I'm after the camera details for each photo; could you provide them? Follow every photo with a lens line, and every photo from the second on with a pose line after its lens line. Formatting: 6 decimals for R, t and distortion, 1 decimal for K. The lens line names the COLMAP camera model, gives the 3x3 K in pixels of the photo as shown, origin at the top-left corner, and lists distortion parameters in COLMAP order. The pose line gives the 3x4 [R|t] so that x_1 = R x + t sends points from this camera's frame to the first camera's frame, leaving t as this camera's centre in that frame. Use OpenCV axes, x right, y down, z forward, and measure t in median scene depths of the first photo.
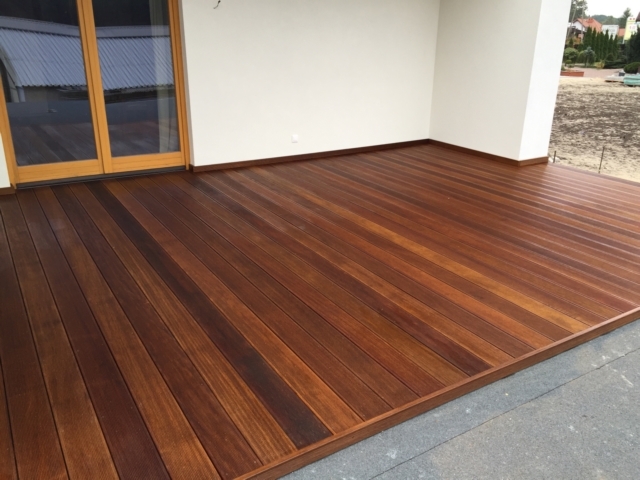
lens RADIAL K [[545.2, 0, 321.6], [0, 545.2, 236.0], [0, 0, 1]] dist [0.090993, -0.116840]
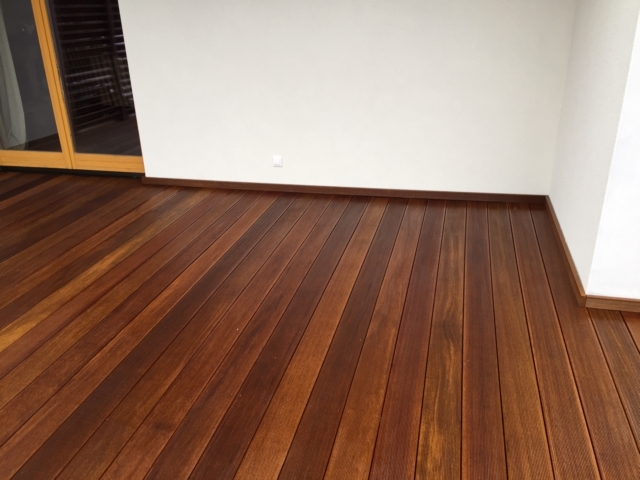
lens RADIAL K [[545.2, 0, 321.6], [0, 545.2, 236.0], [0, 0, 1]] dist [0.090993, -0.116840]
pose [[0.694394, 0.251733, -0.674127, 0.991011], [-0.218425, 0.966350, 0.135863, -0.391030], [0.685643, 0.052904, 0.726013, 1.077896]]
